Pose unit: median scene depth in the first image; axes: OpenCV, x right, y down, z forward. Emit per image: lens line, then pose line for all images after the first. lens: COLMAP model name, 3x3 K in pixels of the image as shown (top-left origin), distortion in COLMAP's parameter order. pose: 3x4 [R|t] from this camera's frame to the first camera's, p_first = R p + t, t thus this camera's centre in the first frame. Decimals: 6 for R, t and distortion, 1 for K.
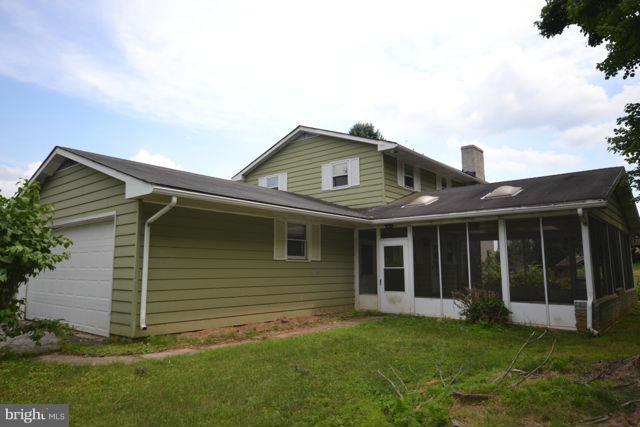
lens RADIAL K [[417.0, 0, 320.0], [0, 417.0, 213.5], [0, 0, 1]] dist [-0.002750, 0.000452]
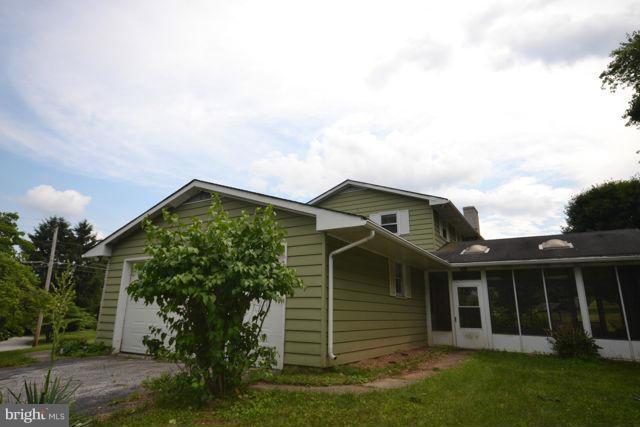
lens RADIAL K [[367.4, 0, 320.0], [0, 367.4, 213.5], [0, 0, 1]] dist [0.014785, 0.001147]
pose [[0.986202, 0.060645, 0.154040, -0.393582], [-0.039582, 0.989877, -0.136296, 0.031801], [-0.160746, 0.128318, 0.978619, 0.050240]]
